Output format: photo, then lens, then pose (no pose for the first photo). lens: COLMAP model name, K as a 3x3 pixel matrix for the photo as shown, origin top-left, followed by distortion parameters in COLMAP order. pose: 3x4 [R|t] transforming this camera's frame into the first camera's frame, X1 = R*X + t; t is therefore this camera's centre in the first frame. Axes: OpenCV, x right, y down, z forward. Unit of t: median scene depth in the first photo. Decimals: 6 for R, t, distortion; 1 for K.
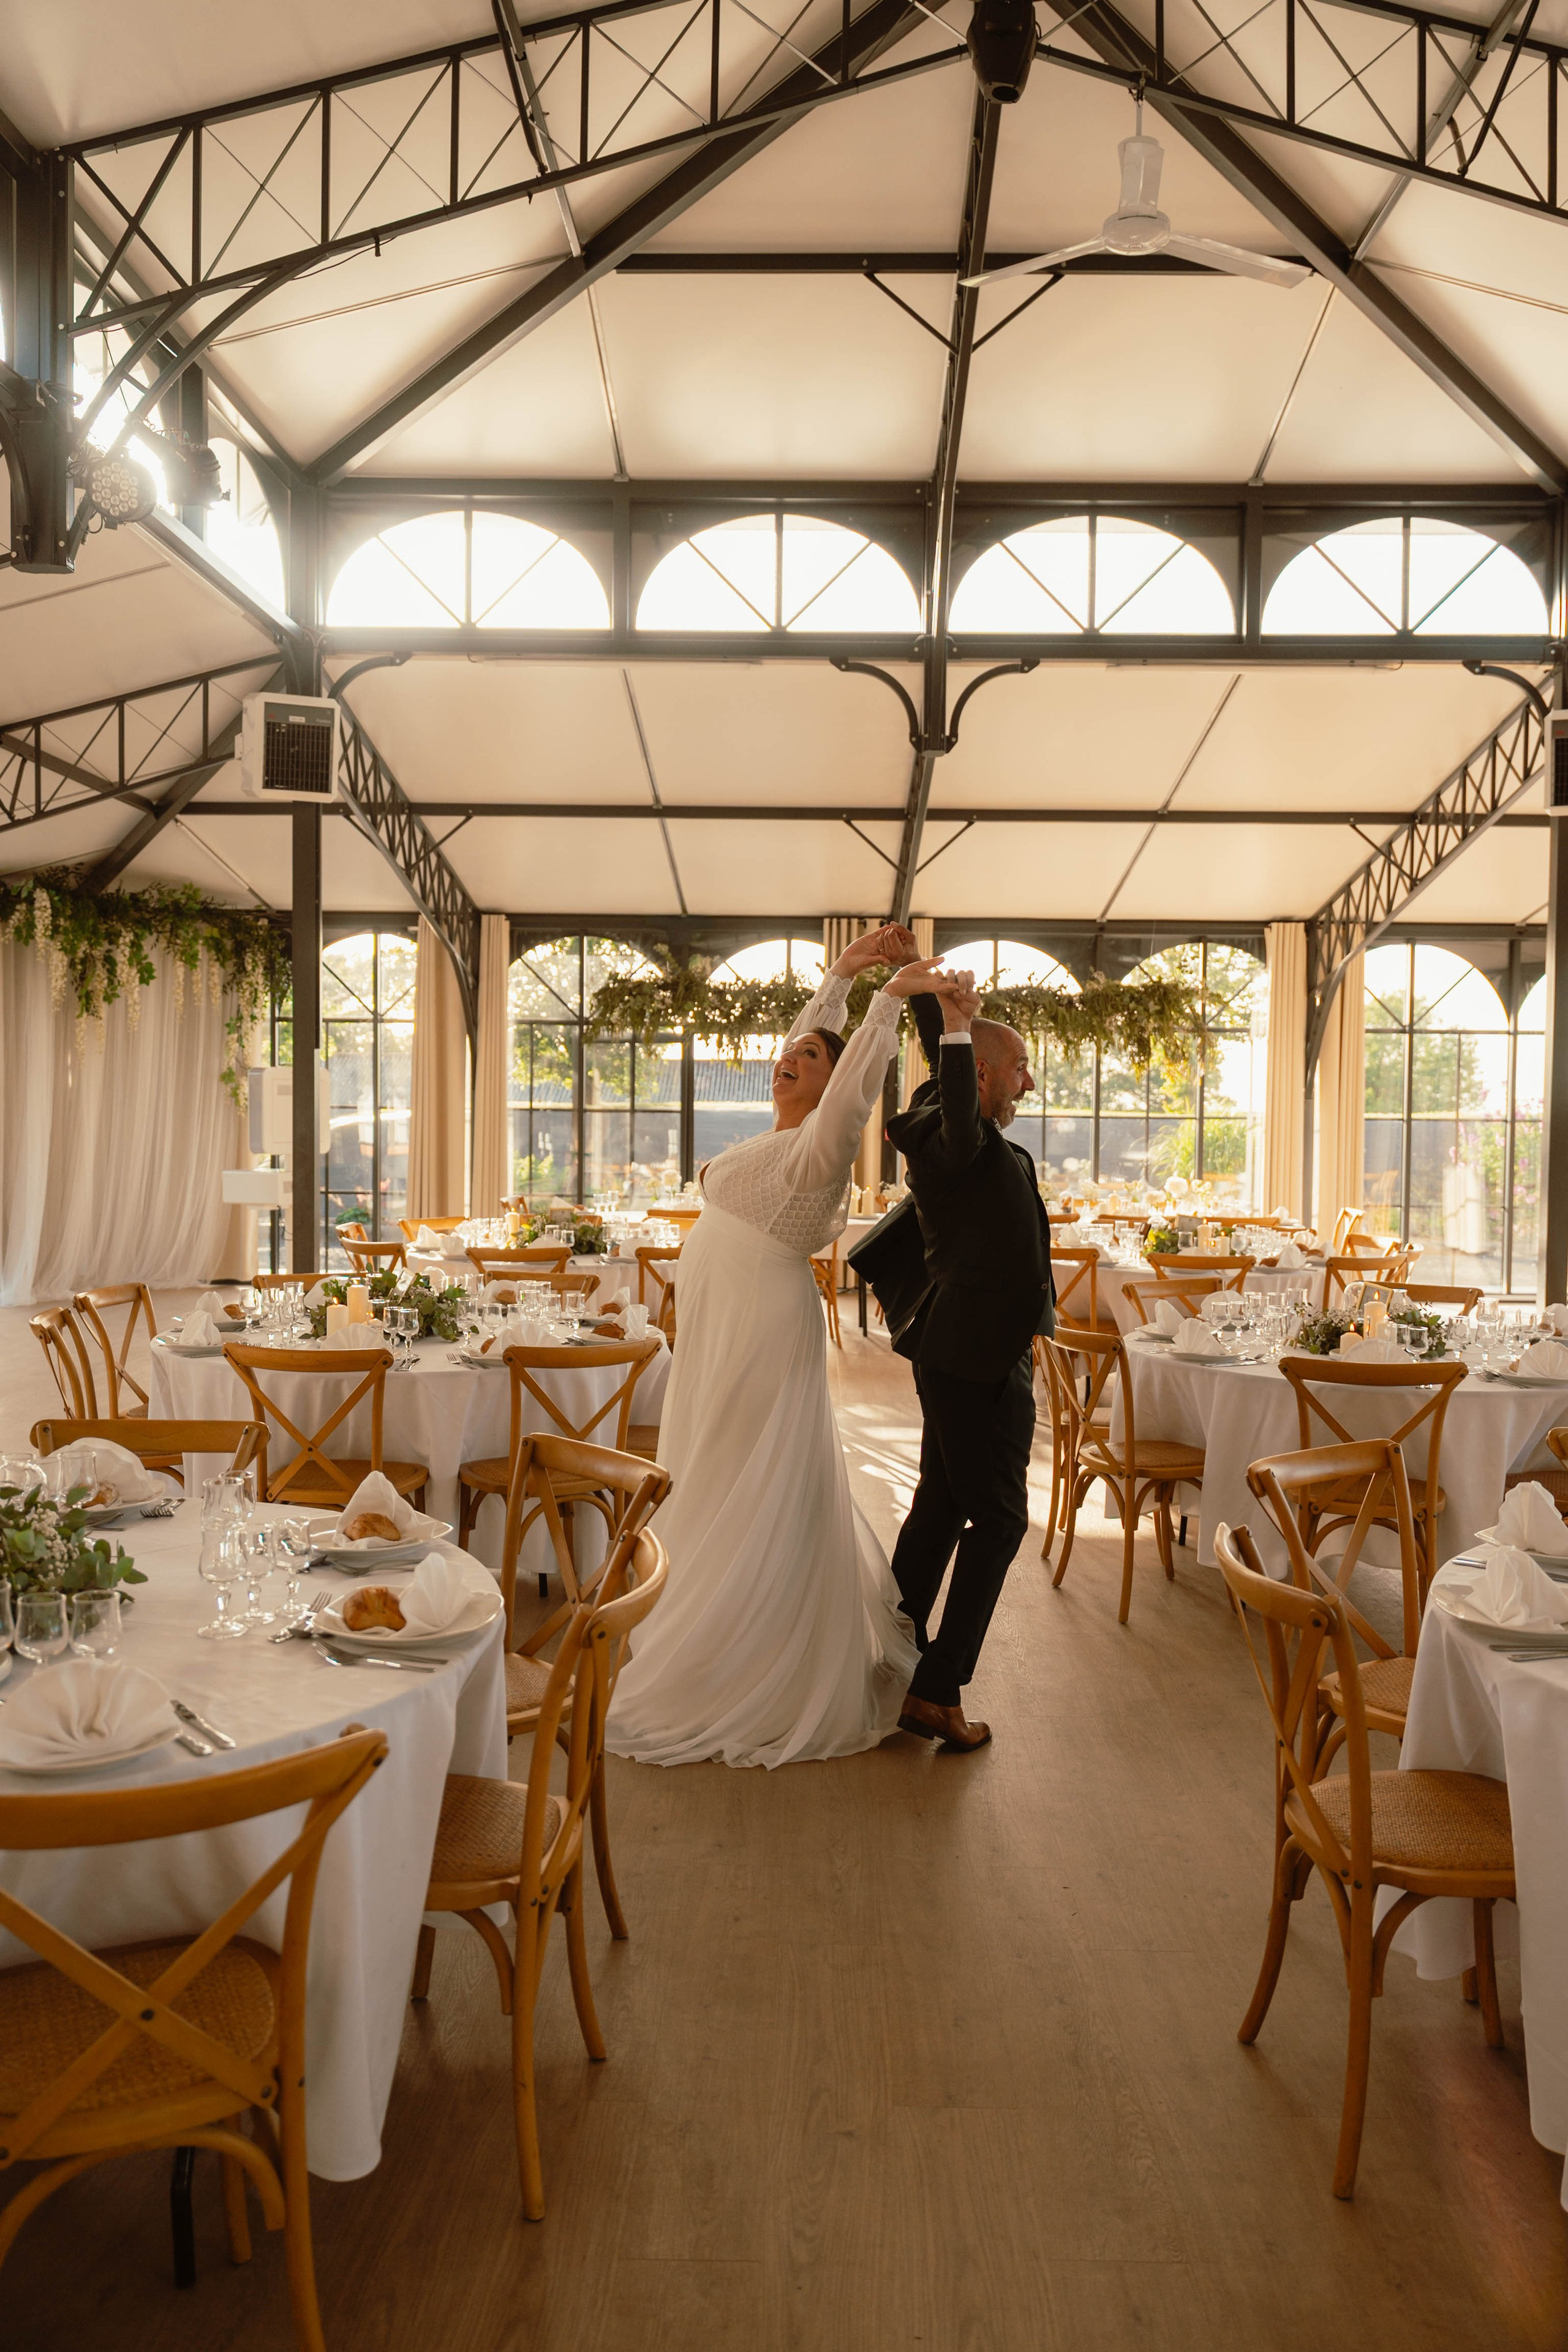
lens RADIAL K [[1886.9, 0, 778.6], [0, 1886.9, 1173.6], [0, 0, 1]] dist [-0.107405, -0.000839]
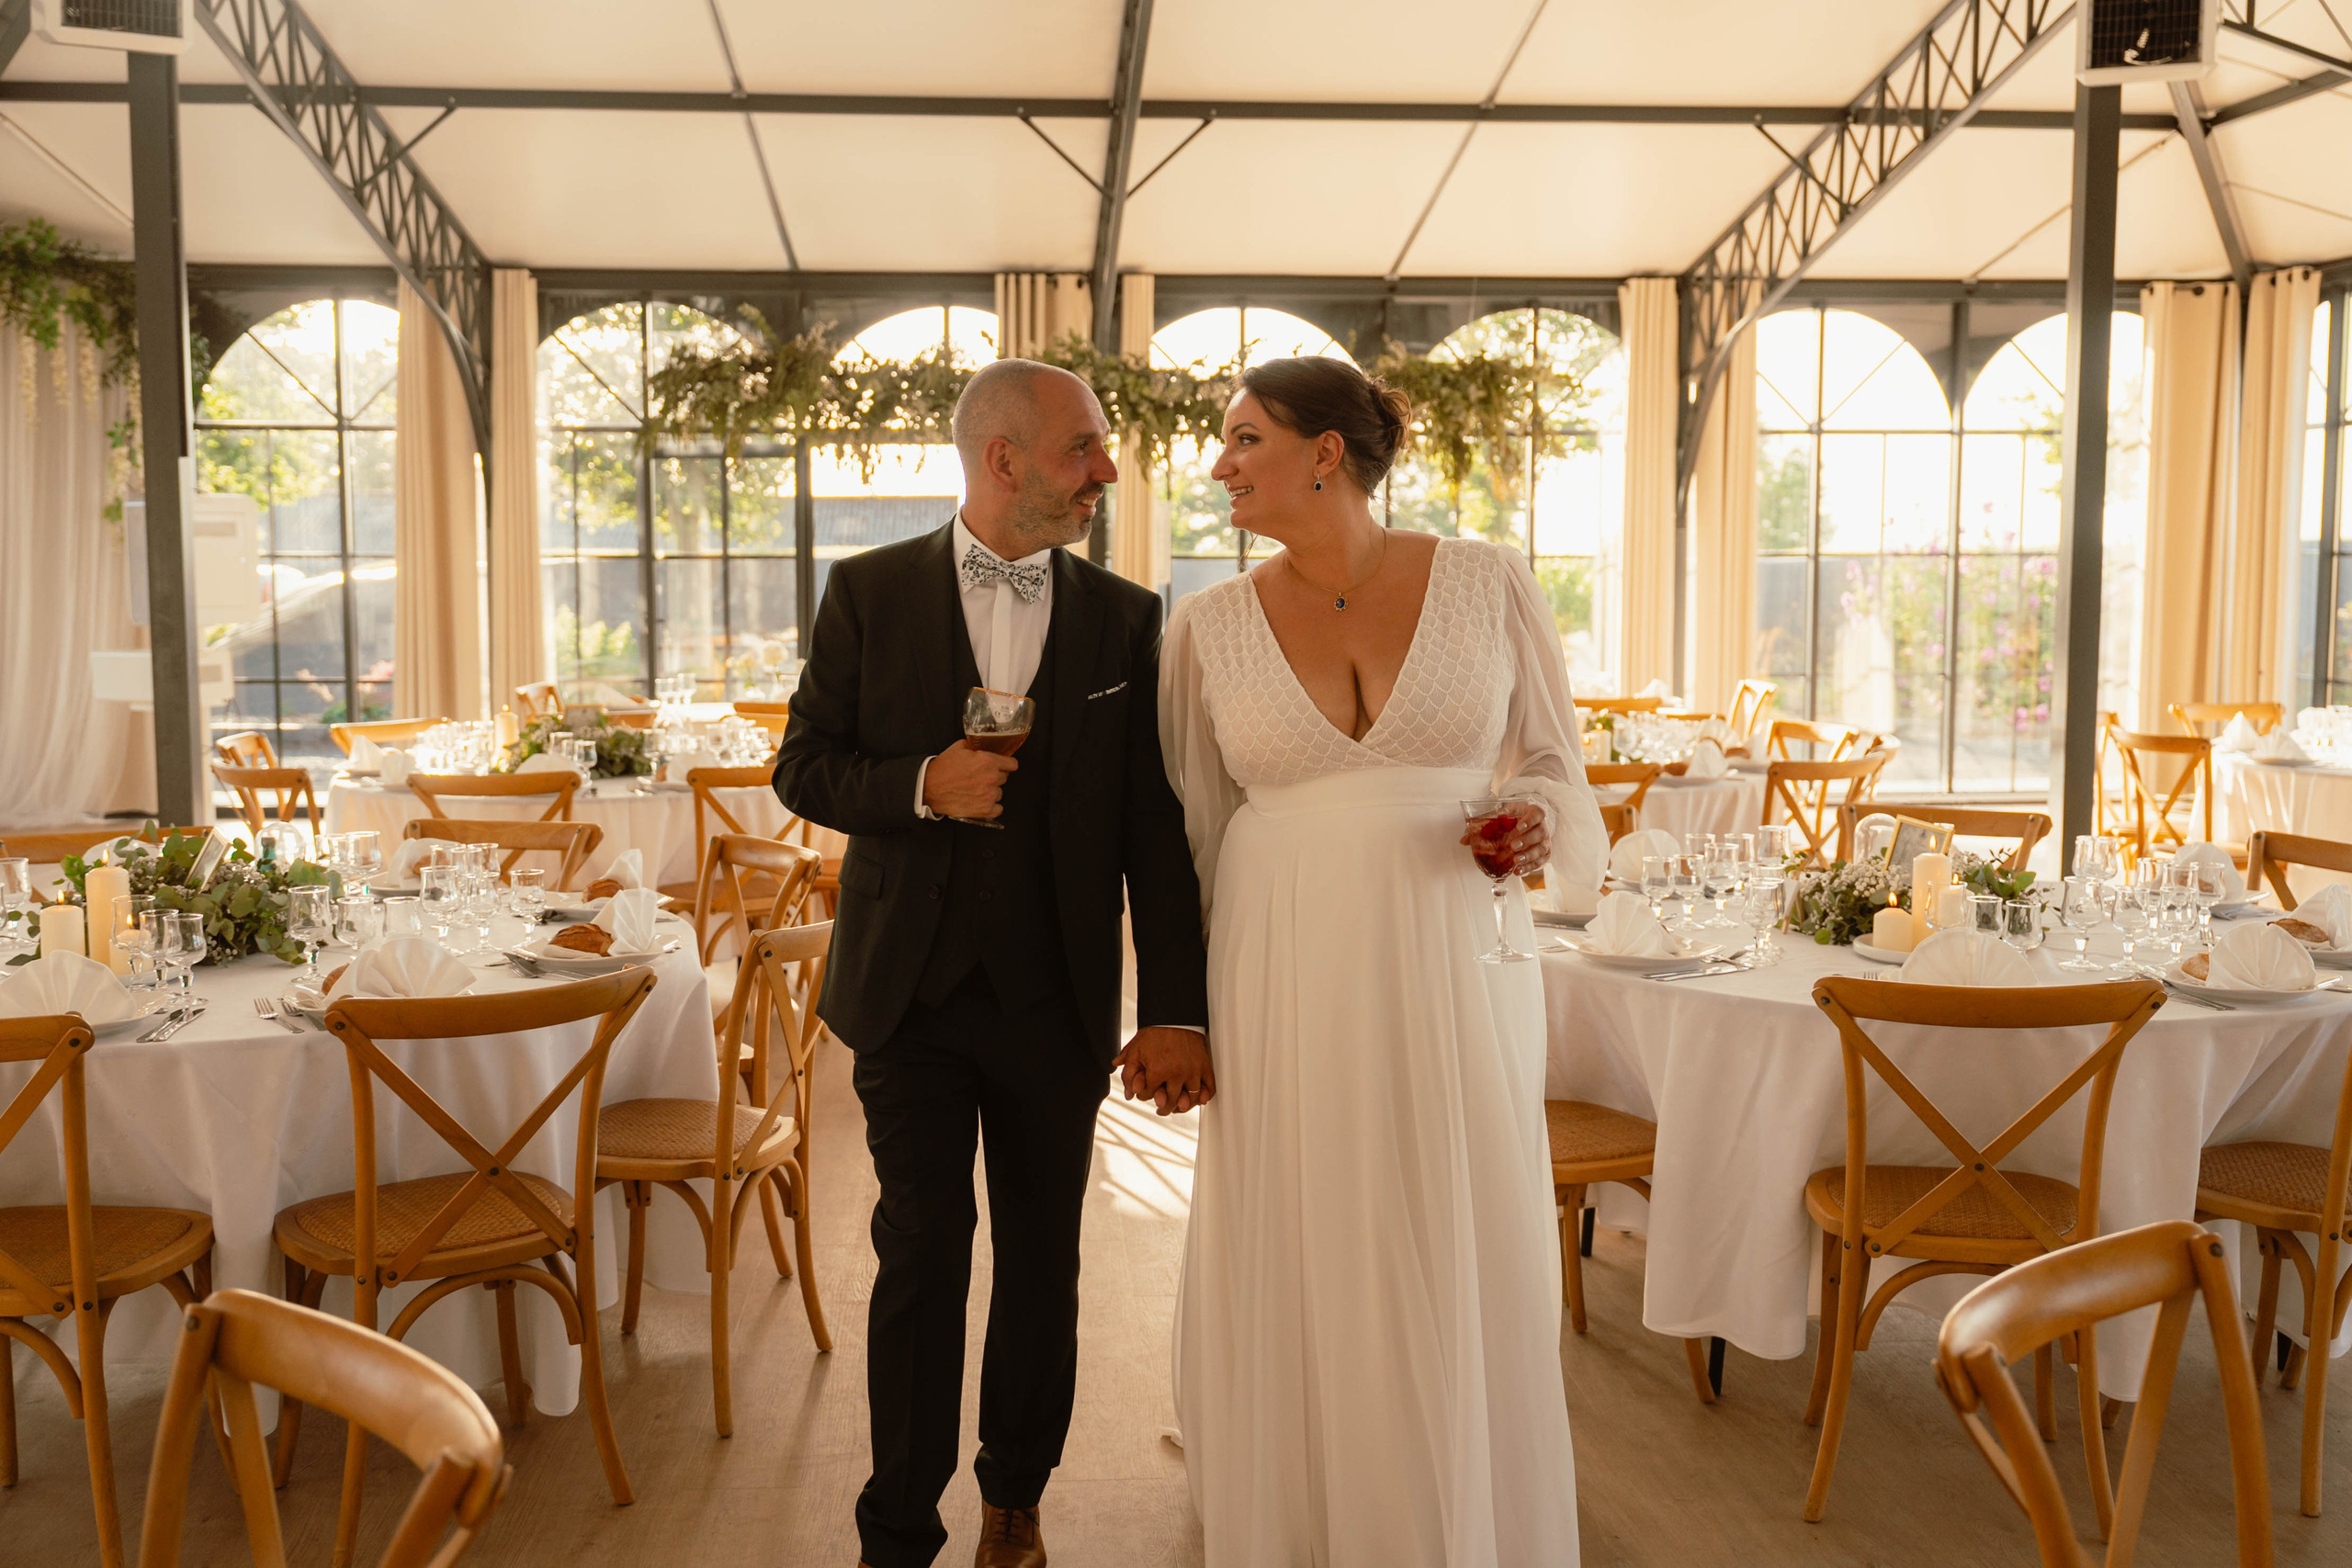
lens RADIAL K [[2224.1, 0, 1170.7], [0, 2224.1, 786.9], [0, 0, 1]] dist [0.040262, 0.000000]
pose [[0.995958, -0.021068, 0.087311, 0.013187], [0.015295, 0.997685, 0.066269, -0.000684], [-0.088505, -0.064665, 0.993974, 0.177278]]
